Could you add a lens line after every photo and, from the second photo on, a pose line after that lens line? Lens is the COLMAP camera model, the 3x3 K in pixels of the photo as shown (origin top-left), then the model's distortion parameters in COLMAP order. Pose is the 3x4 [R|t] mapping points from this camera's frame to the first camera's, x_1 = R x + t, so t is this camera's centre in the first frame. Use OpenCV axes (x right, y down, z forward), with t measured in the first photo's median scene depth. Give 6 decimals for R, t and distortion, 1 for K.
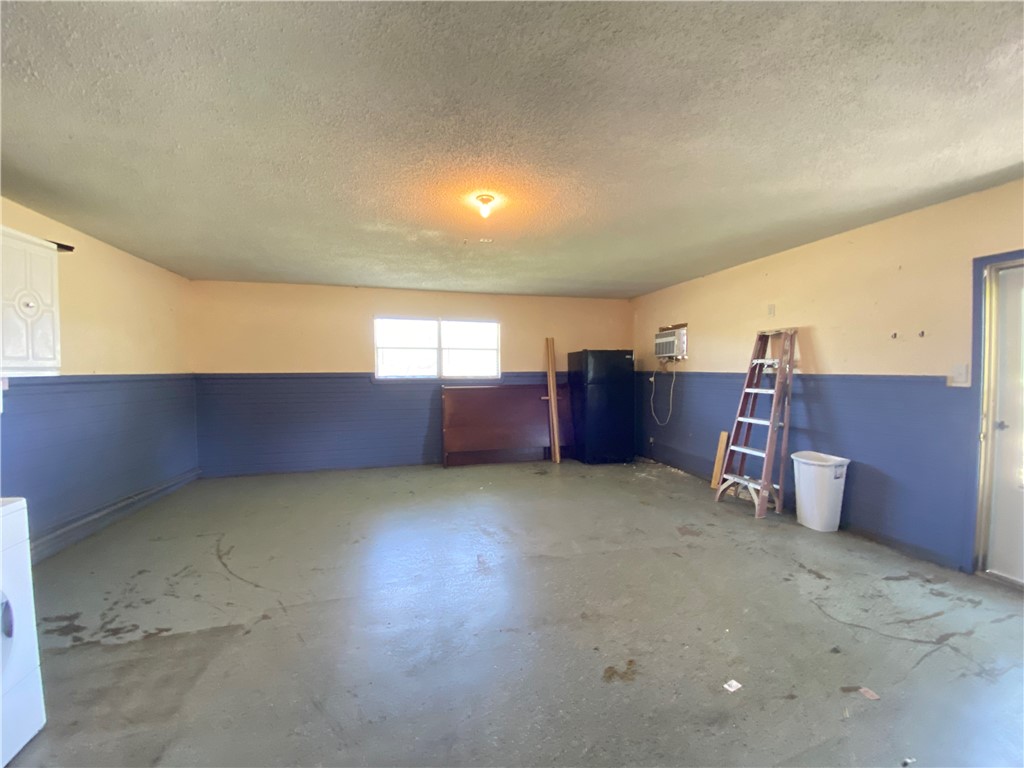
lens RADIAL K [[417.1, 0, 511.5], [0, 417.1, 385.2], [0, 0, 1]] dist [0.004604, -0.005037]
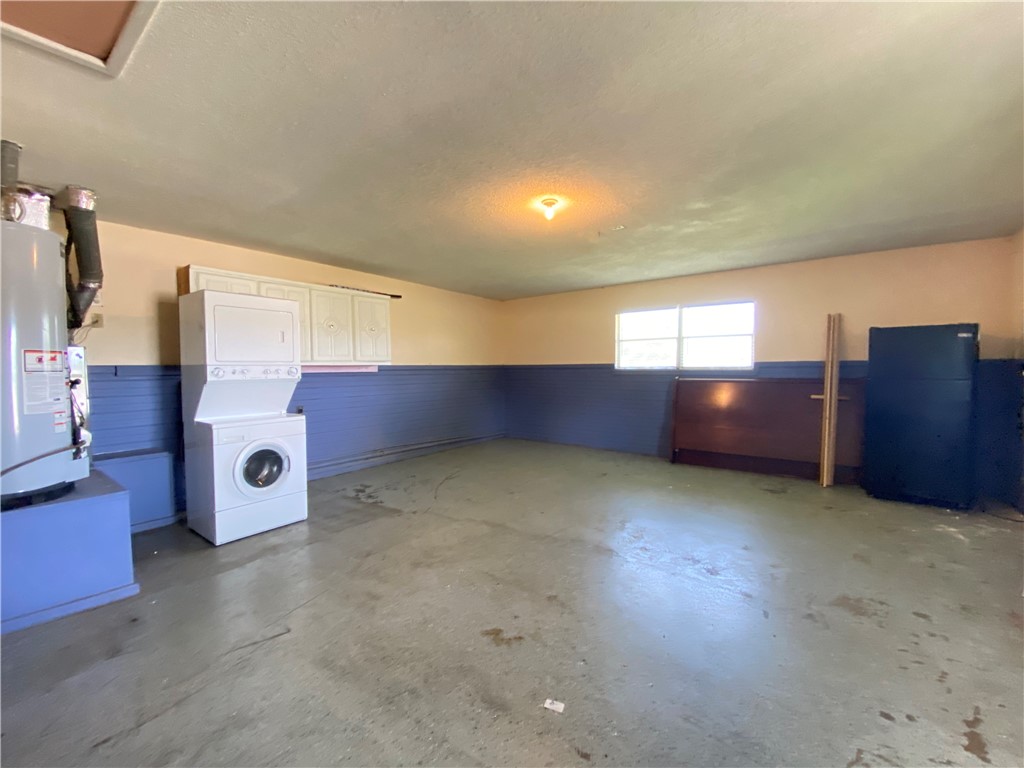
lens RADIAL K [[417.1, 0, 508.5], [0, 417.1, 382.5], [0, 0, 1]] dist [0.004604, -0.005037]
pose [[0.621896, 0.028072, -0.782596, 0.376451], [-0.022926, 0.999582, 0.017636, 0.005966], [0.782764, 0.006974, 0.622280, 0.119250]]
